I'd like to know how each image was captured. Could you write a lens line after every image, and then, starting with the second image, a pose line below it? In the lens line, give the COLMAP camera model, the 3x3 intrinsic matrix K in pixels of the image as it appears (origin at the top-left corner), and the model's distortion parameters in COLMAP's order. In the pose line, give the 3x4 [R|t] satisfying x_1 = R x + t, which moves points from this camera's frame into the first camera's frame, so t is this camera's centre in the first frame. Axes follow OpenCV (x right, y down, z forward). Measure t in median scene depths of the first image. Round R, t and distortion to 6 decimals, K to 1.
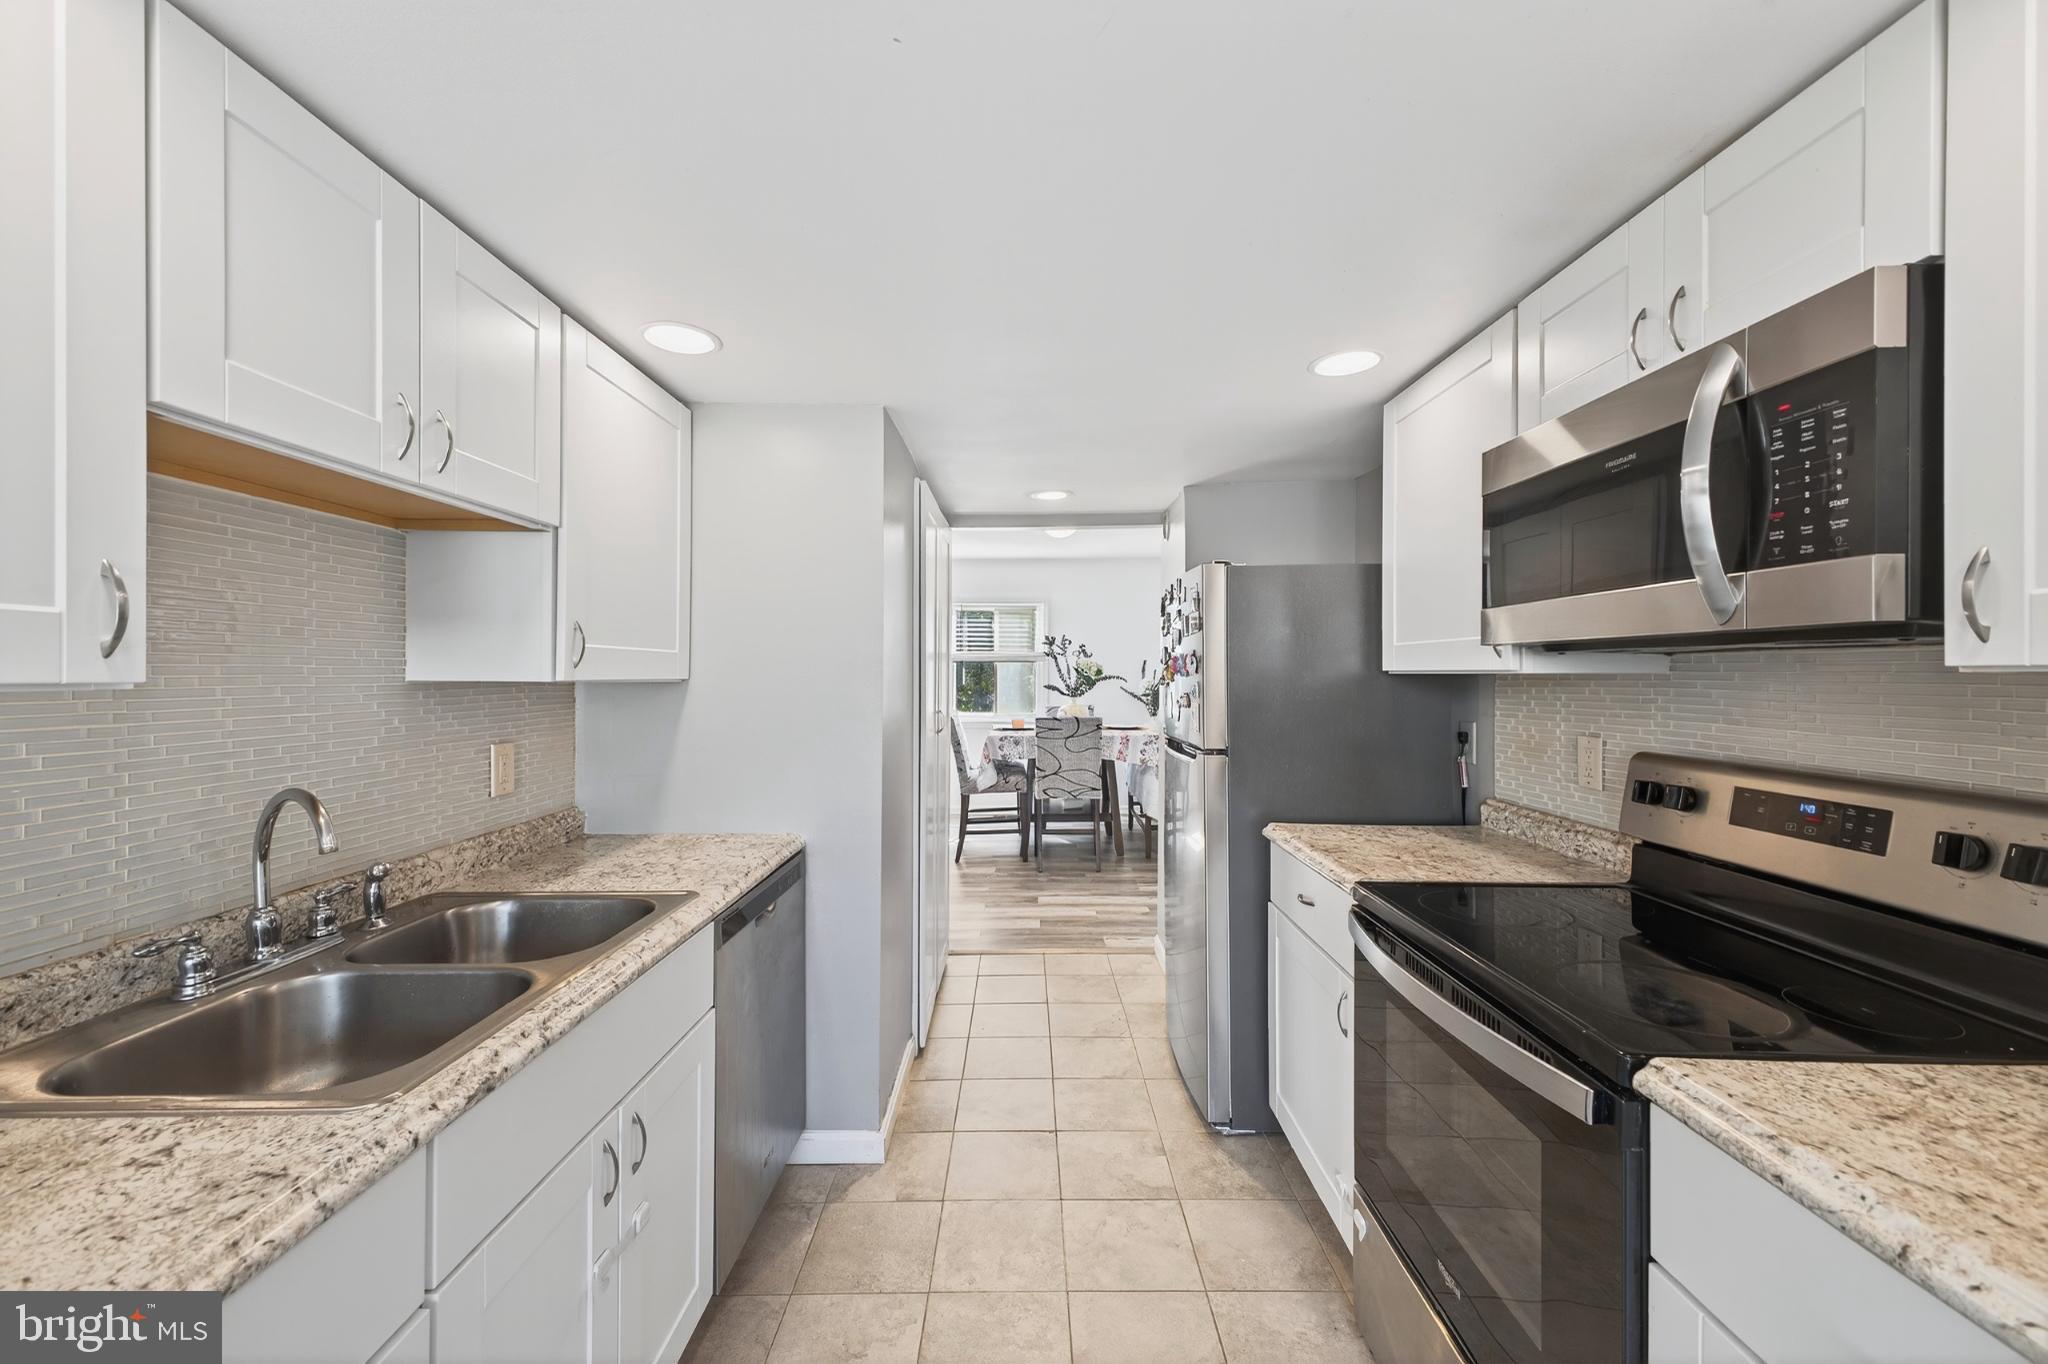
lens RADIAL K [[816.8, 0, 1024.0], [0, 816.8, 682.0], [0, 0, 1]] dist [0.014650, 0.000019]
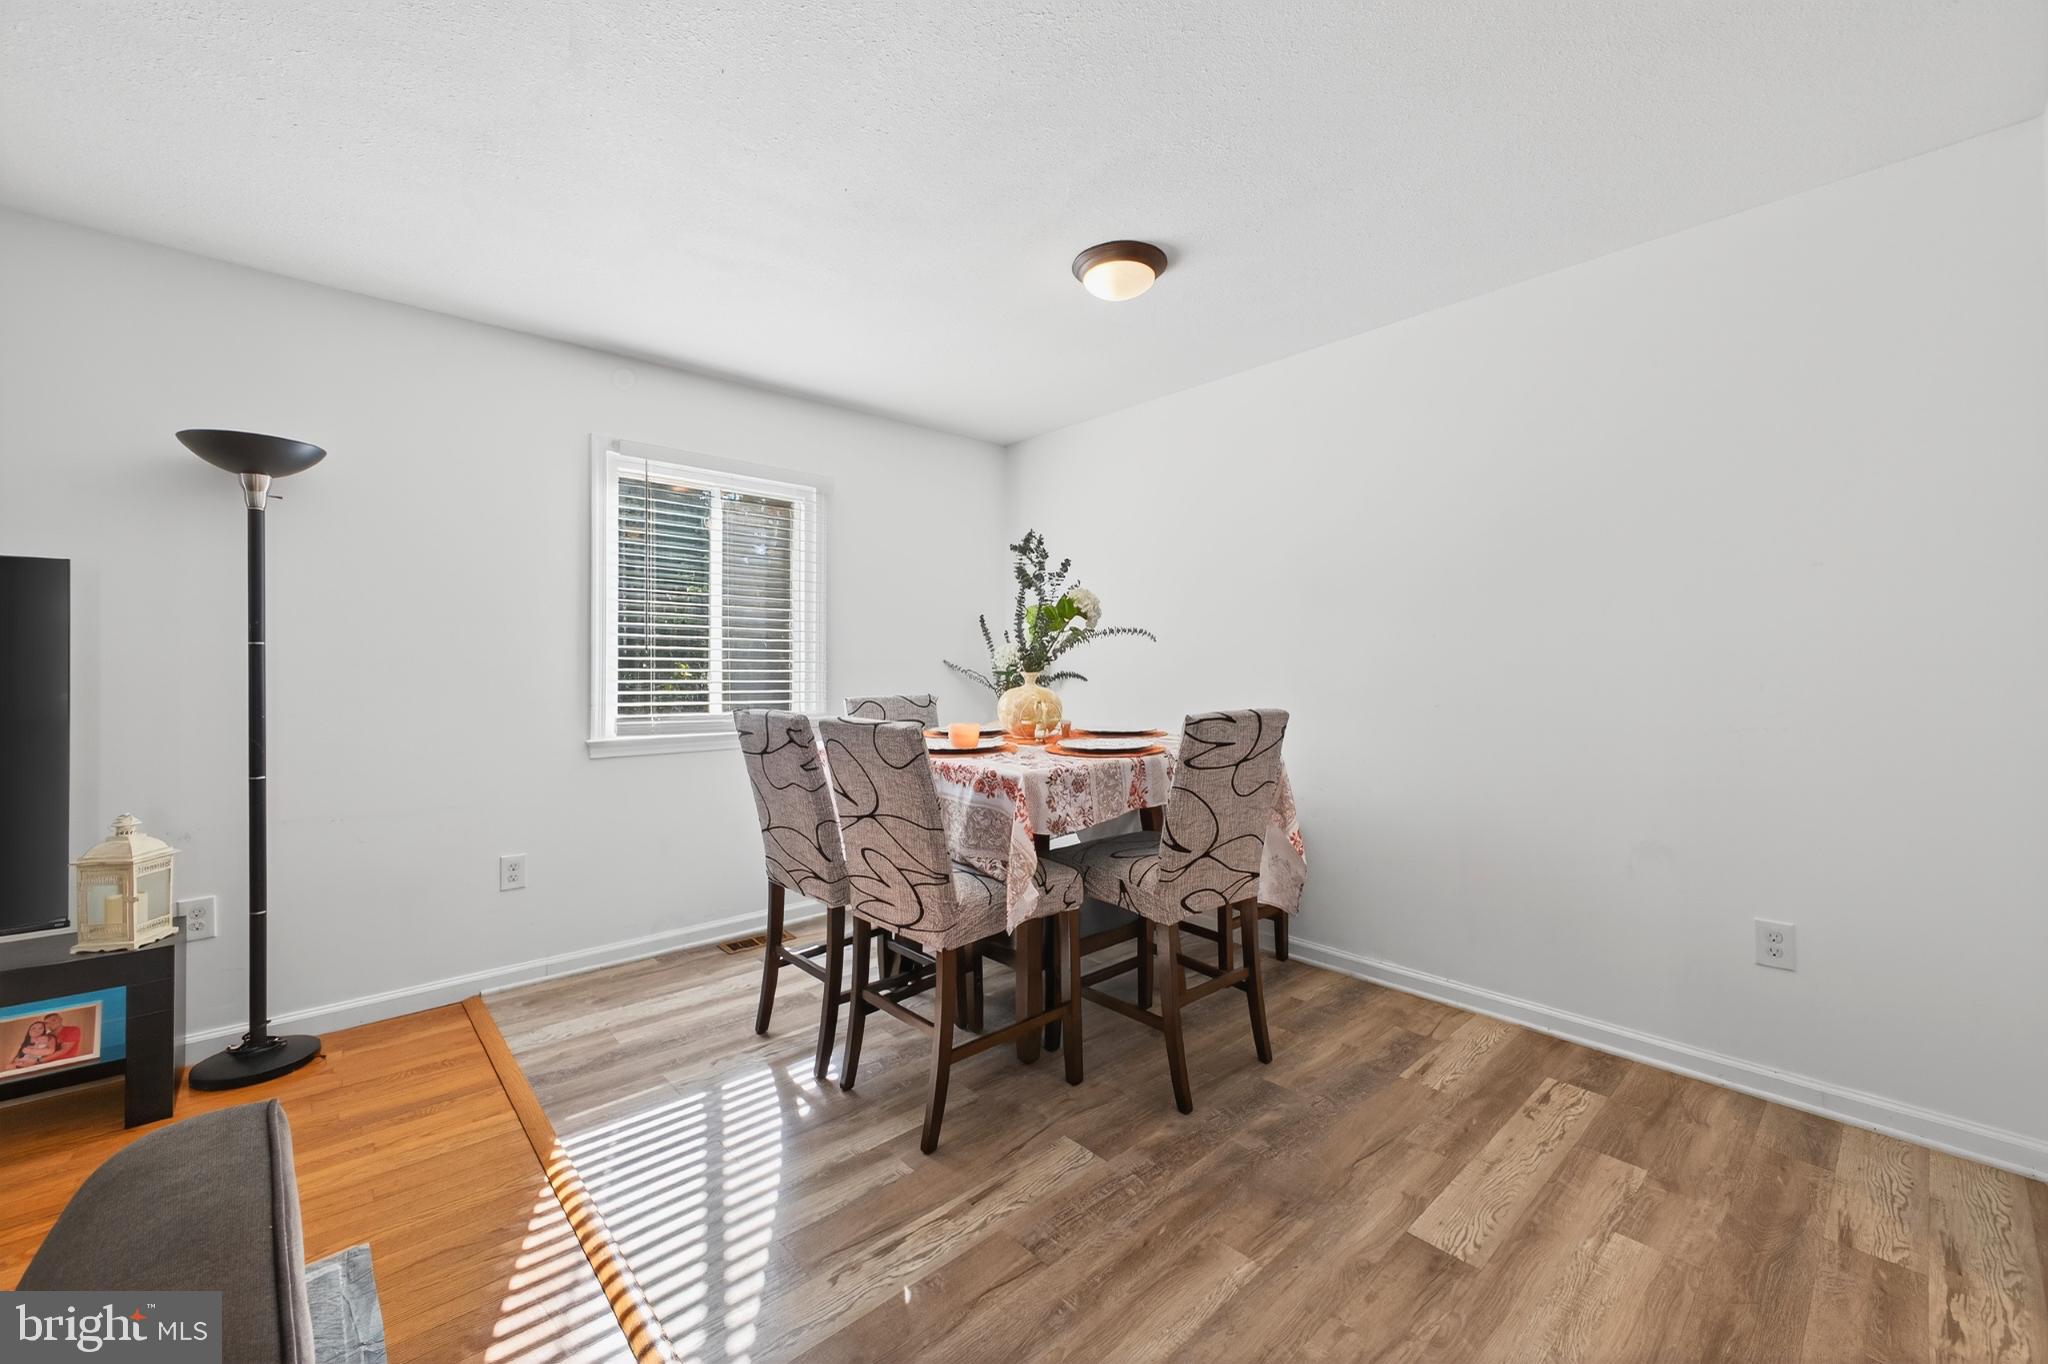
lens RADIAL K [[816.8, 0, 1024.0], [0, 816.8, 682.0], [0, 0, 1]] dist [0.014650, 0.000019]
pose [[0.720332, -0.002026, 0.693626, -0.312149], [0.006200, 0.999975, -0.003518, 0.028147], [-0.693601, 0.006835, 0.720327, 0.776057]]
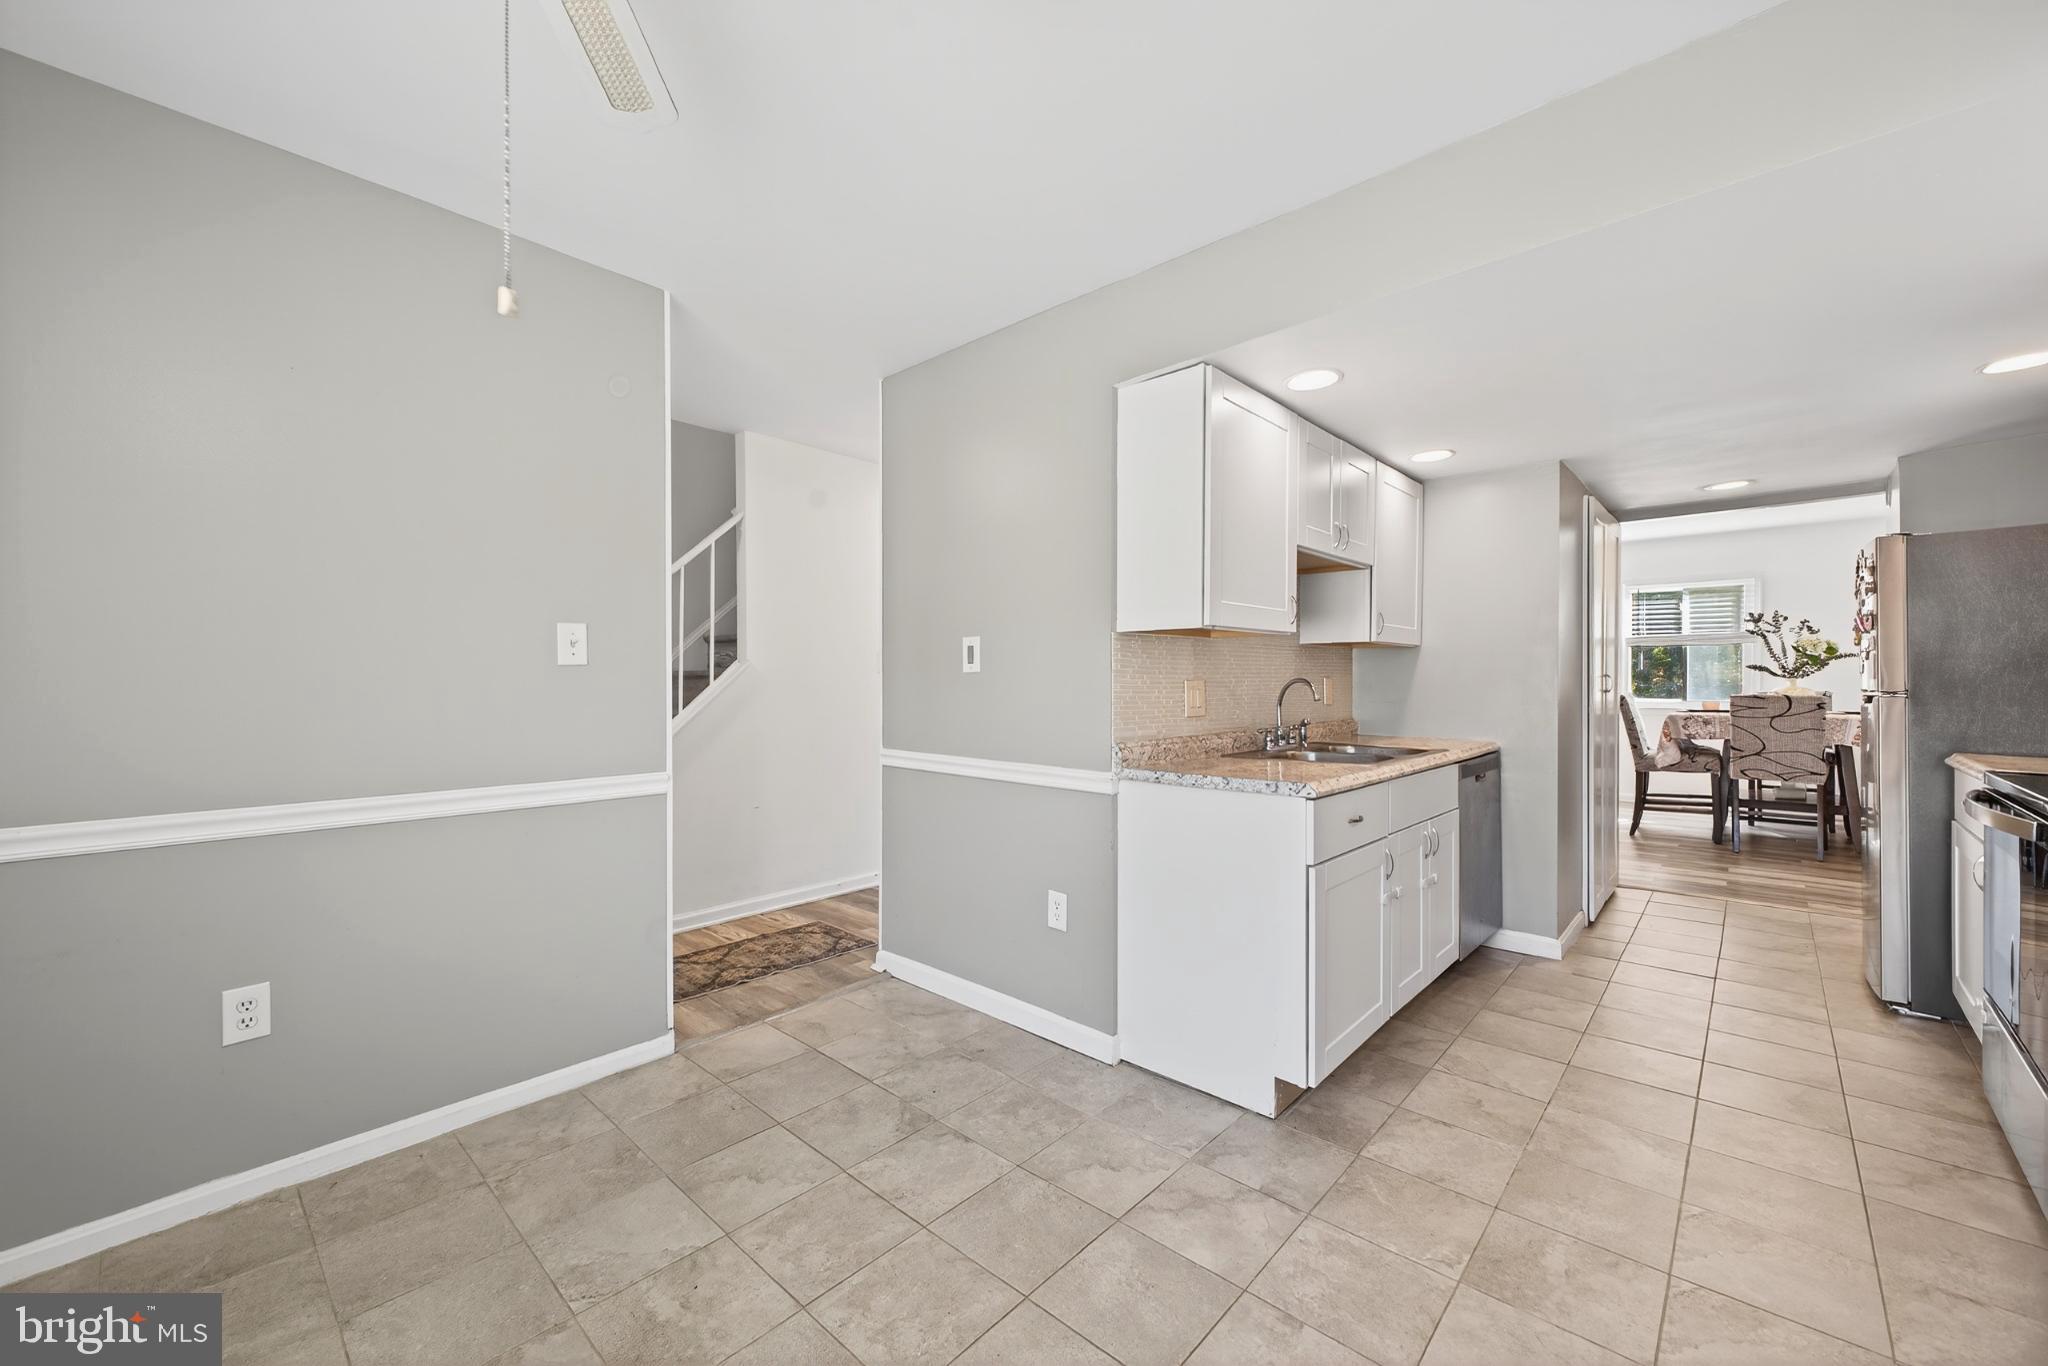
lens RADIAL K [[816.8, 0, 1024.0], [0, 816.8, 683.0], [0, 0, 1]] dist [0.014650, 0.000019]
pose [[0.748082, 0.000531, -0.663606, 0.038181], [-0.001046, 0.999999, -0.000378, 0.029806], [0.663606, 0.000977, 0.748082, -0.314130]]
